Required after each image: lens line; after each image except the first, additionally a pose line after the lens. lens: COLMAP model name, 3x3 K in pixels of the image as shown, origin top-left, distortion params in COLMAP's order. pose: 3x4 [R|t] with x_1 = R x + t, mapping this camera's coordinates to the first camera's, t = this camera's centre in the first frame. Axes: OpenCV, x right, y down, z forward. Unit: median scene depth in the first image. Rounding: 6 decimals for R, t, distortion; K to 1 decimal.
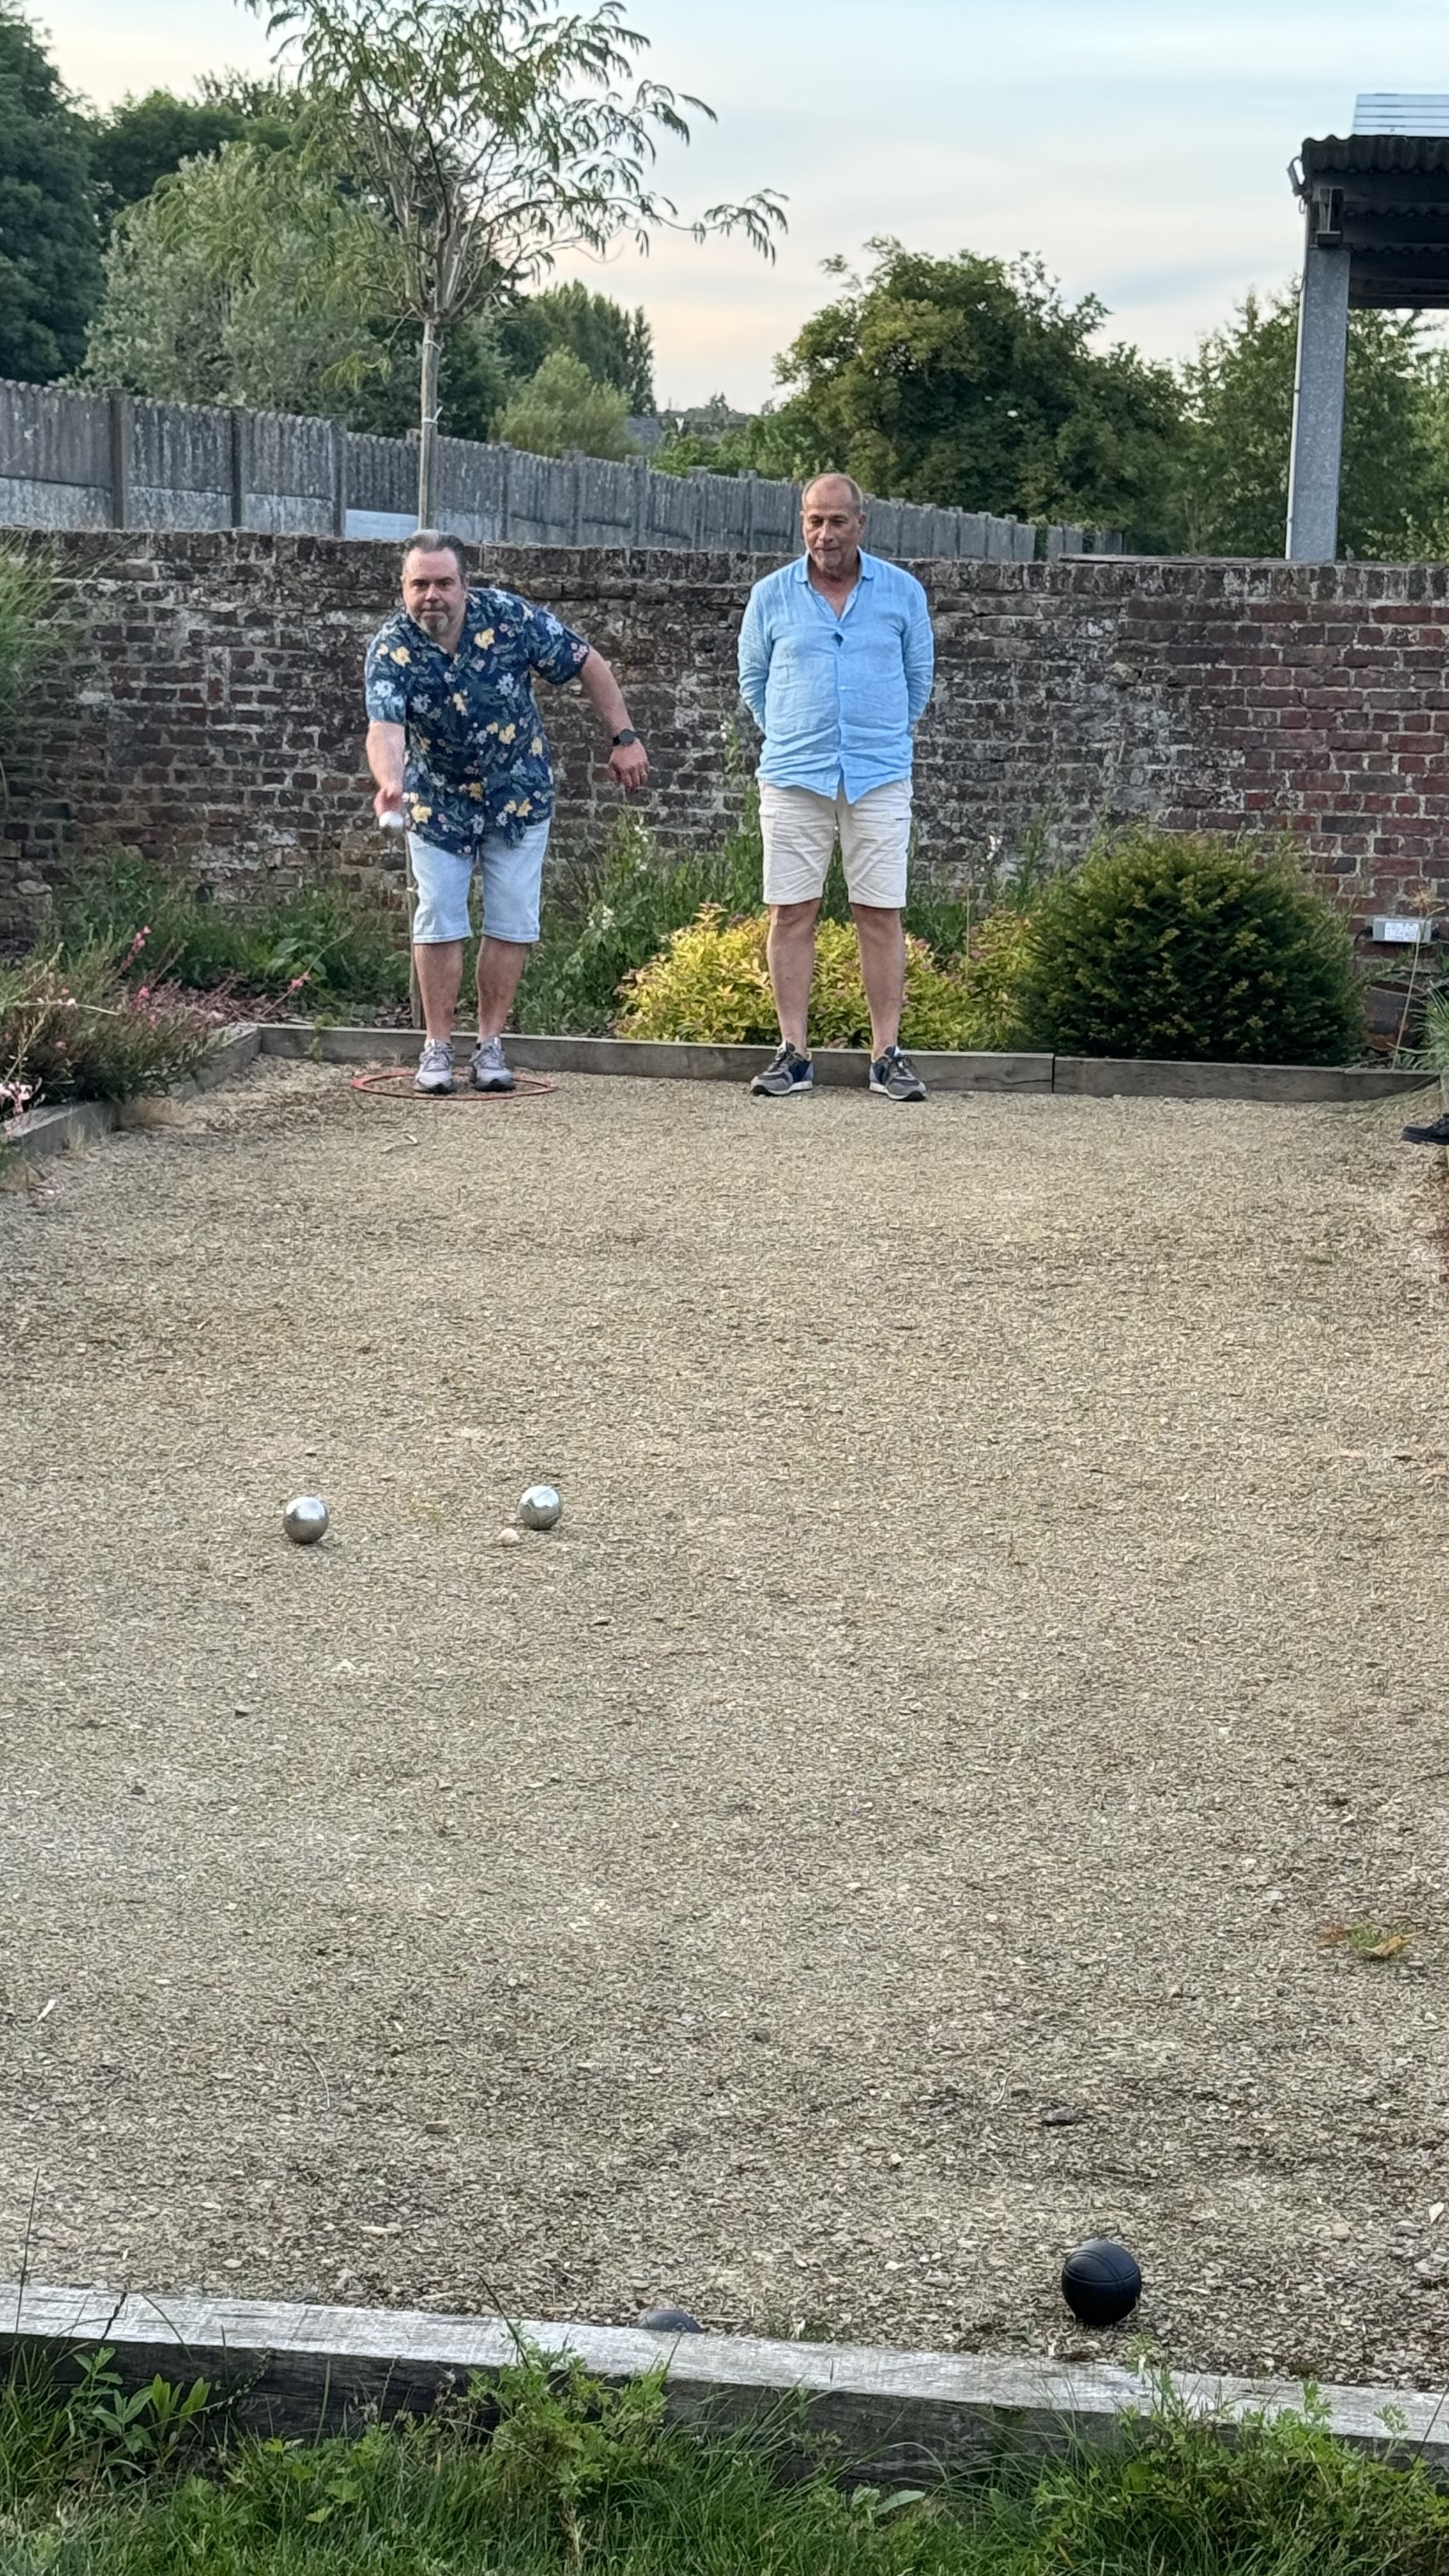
lens RADIAL K [[4724.5, 0, 705.9], [0, 4724.5, 1298.5], [0, 0, 1]] dist [0.151689, 0.000000]
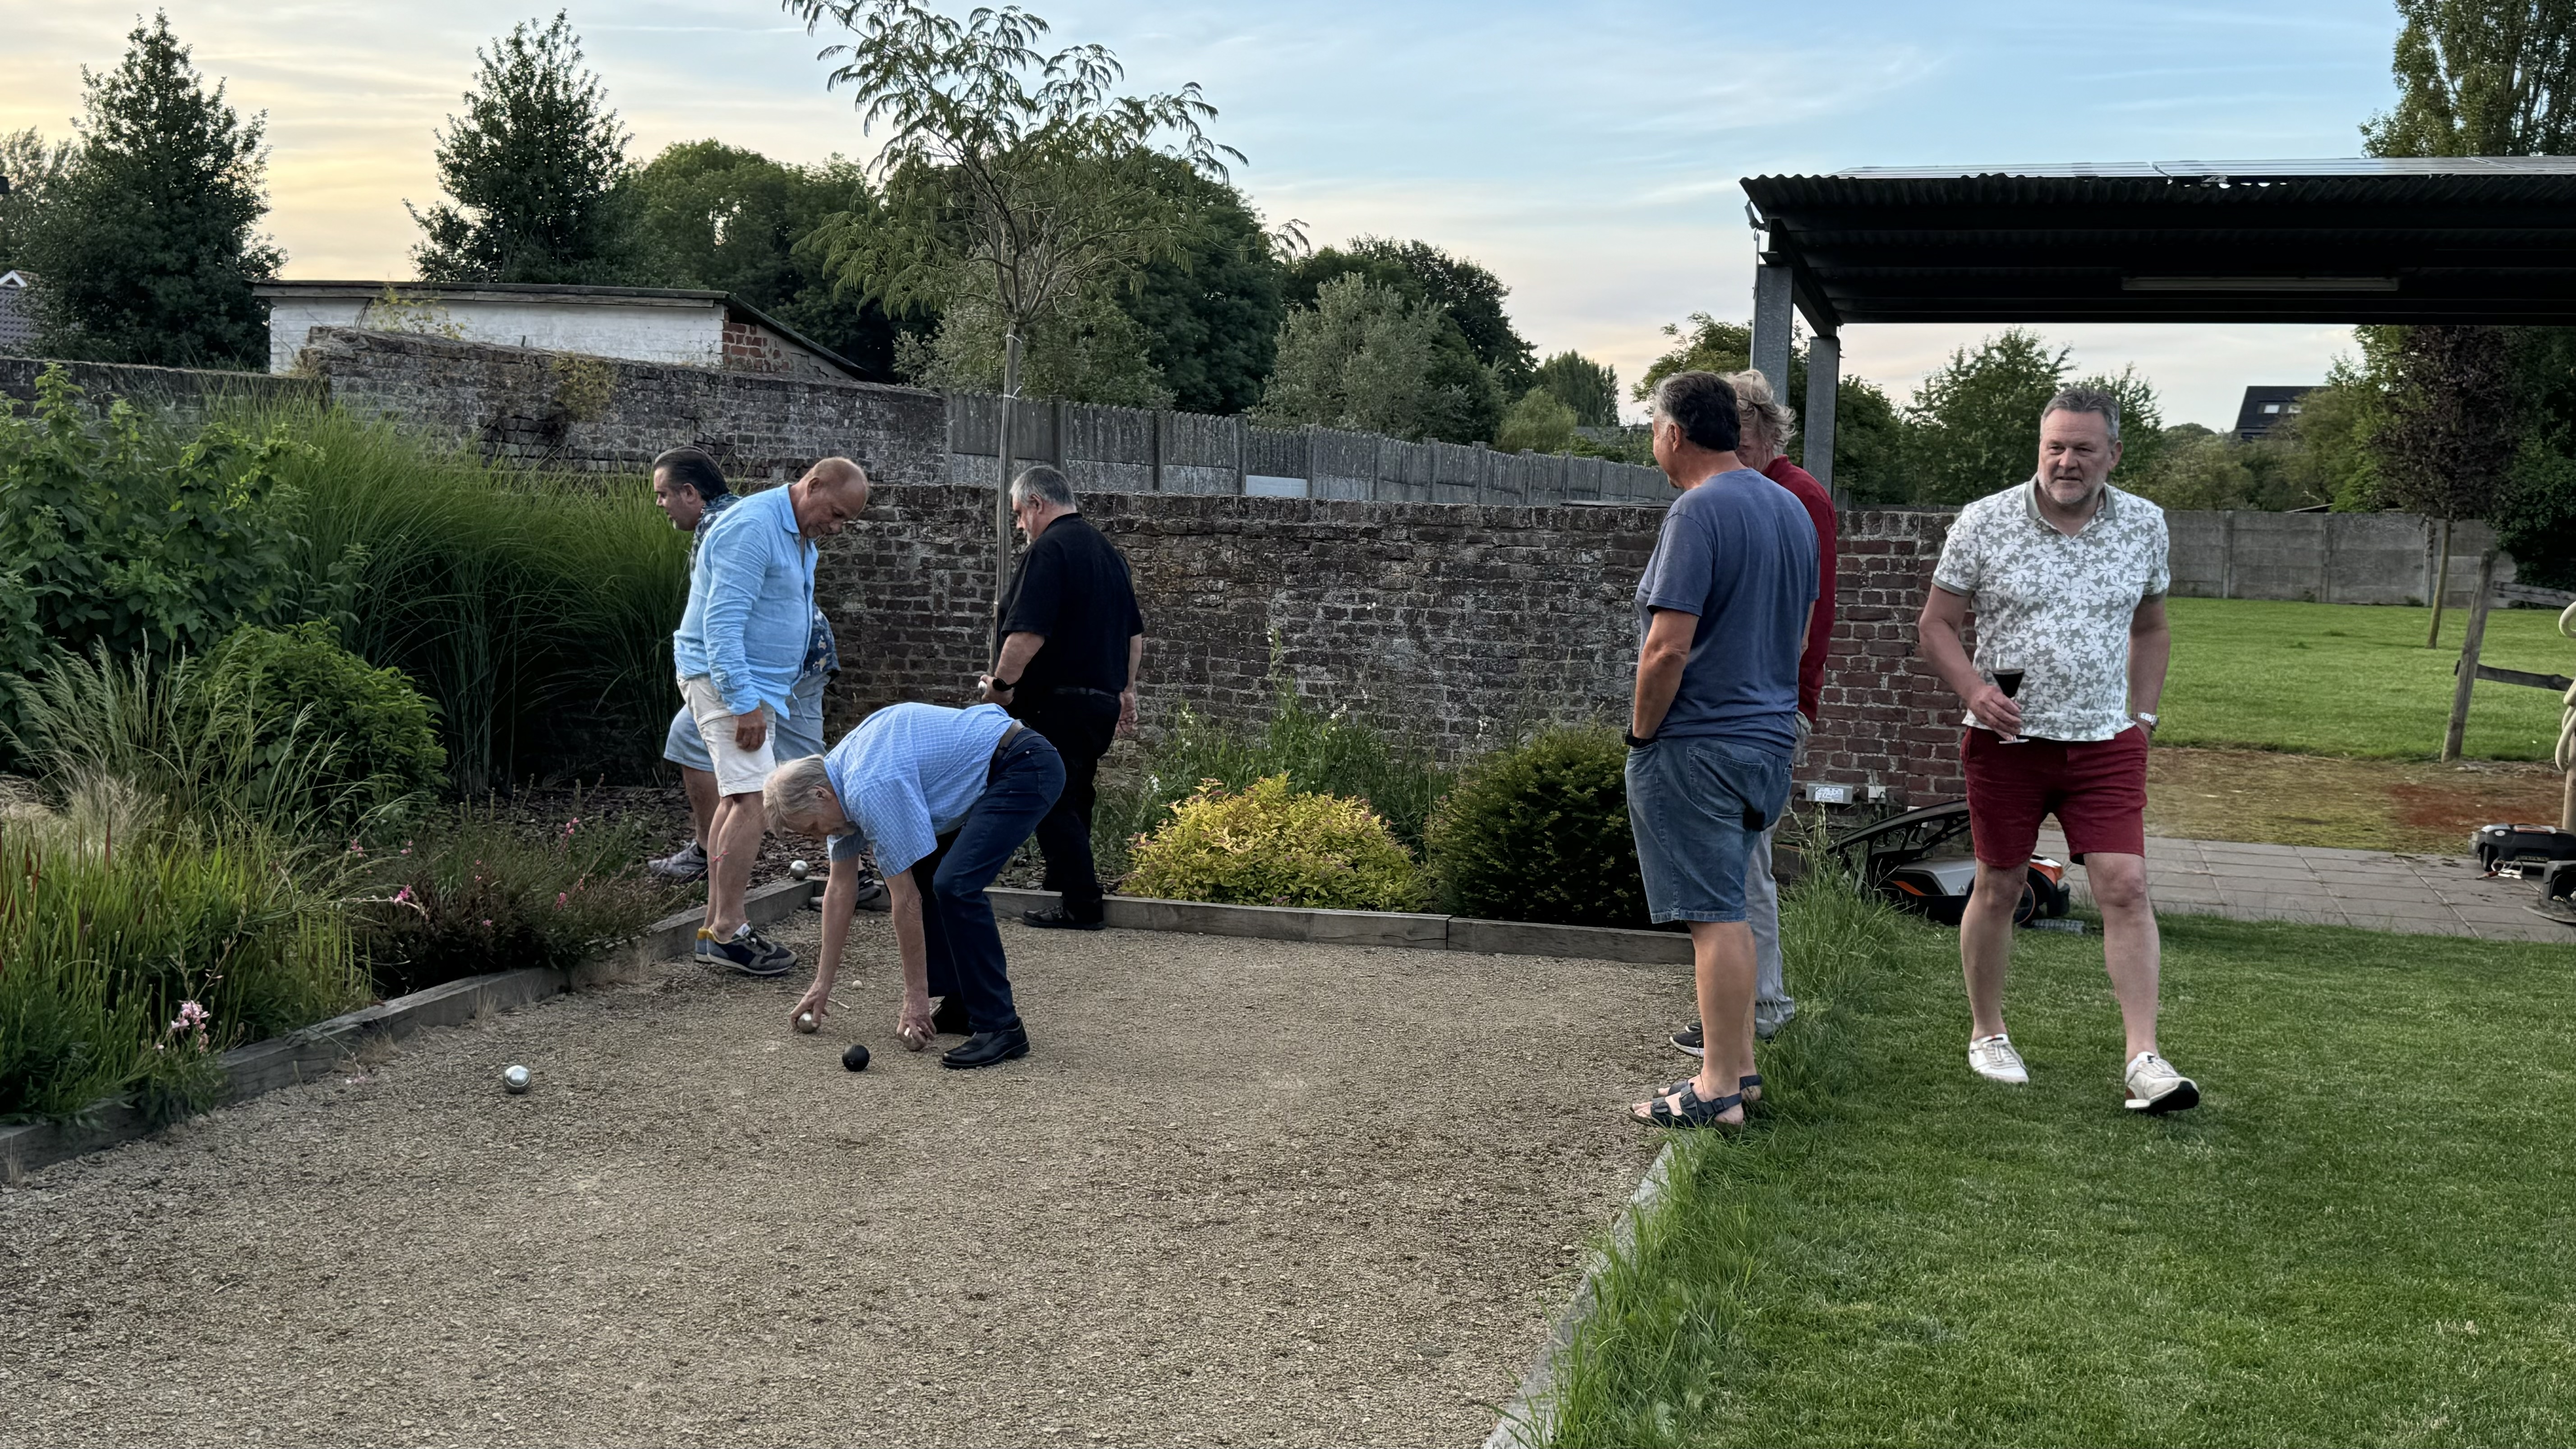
lens RADIAL K [[2712.2, 0, 1301.9], [0, 2712.2, 726.5], [0, 0, 1]] dist [0.131037, 0.000000]
pose [[0.991437, 0.008935, -0.130281, 0.104269], [-0.018615, 0.997138, -0.073279, -0.040473], [0.129253, 0.075077, 0.988765, 0.268287]]
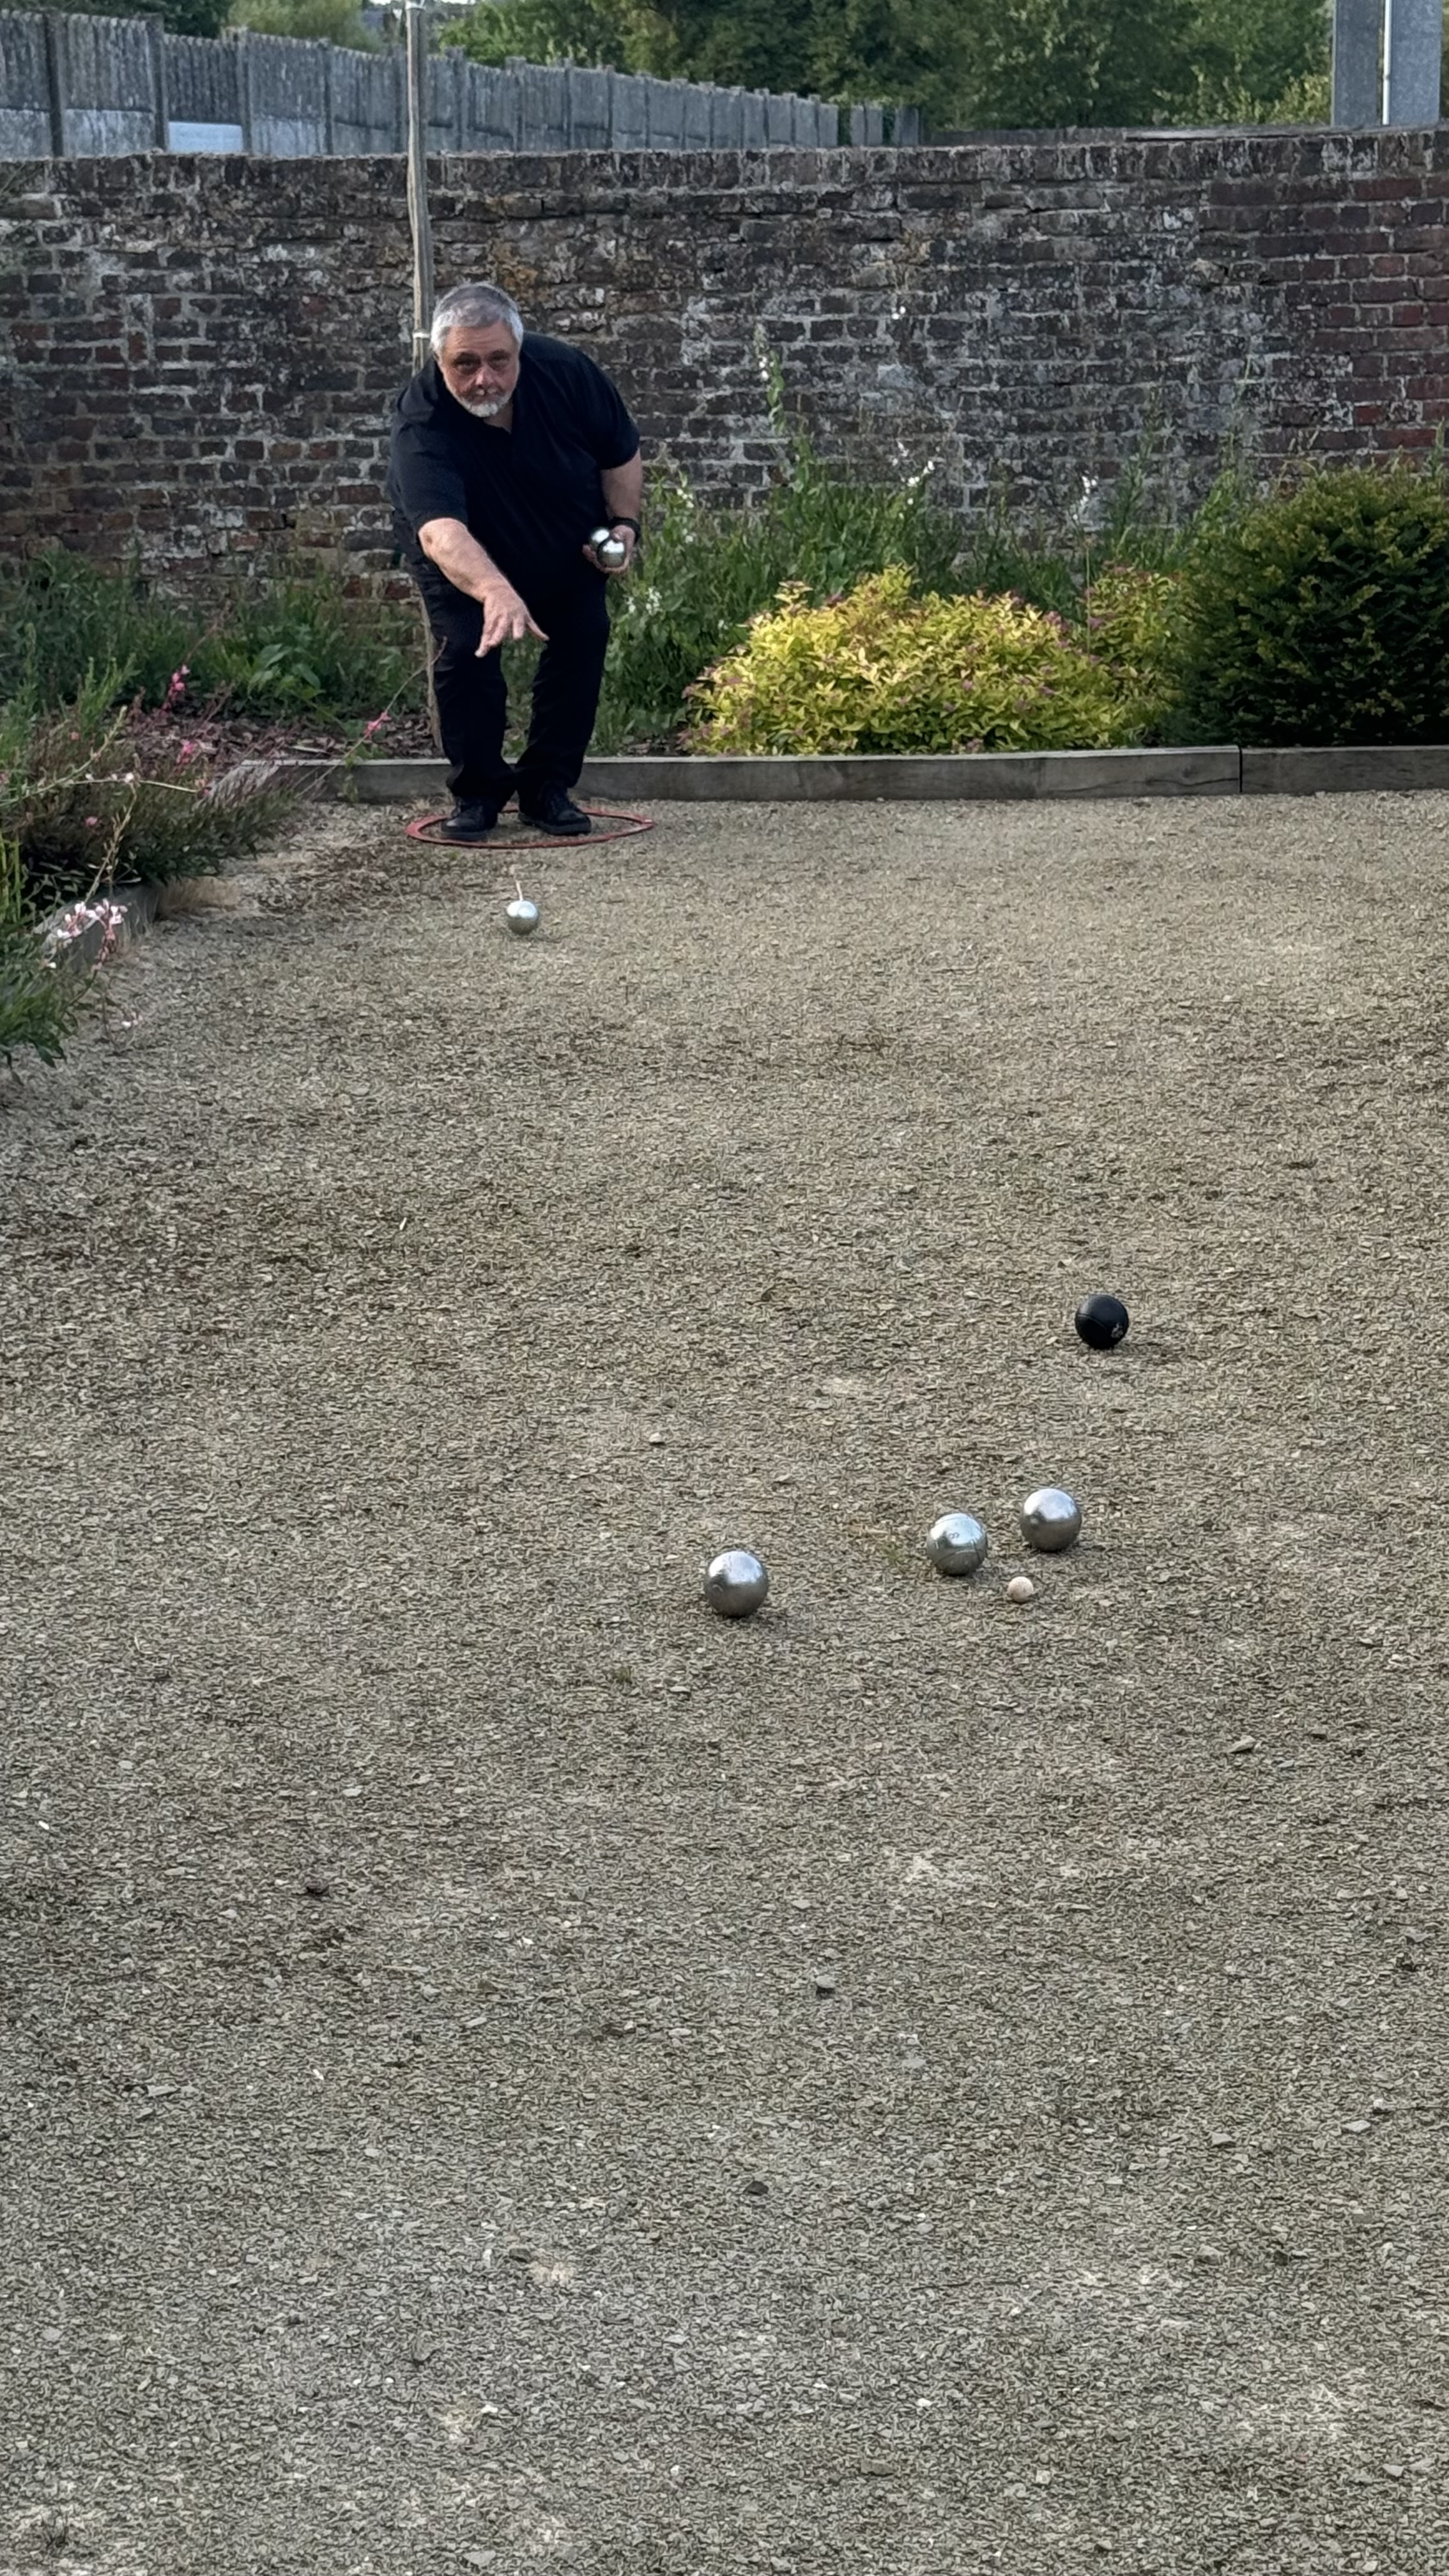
lens RADIAL K [[4724.5, 0, 677.9], [0, 4724.5, 1309.7], [0, 0, 1]] dist [0.151689, 0.000000]
pose [[0.997413, -0.059728, 0.039998, -0.053849], [0.056178, 0.994826, 0.084645, -0.024414], [-0.044847, -0.082179, 0.995608, 0.137118]]
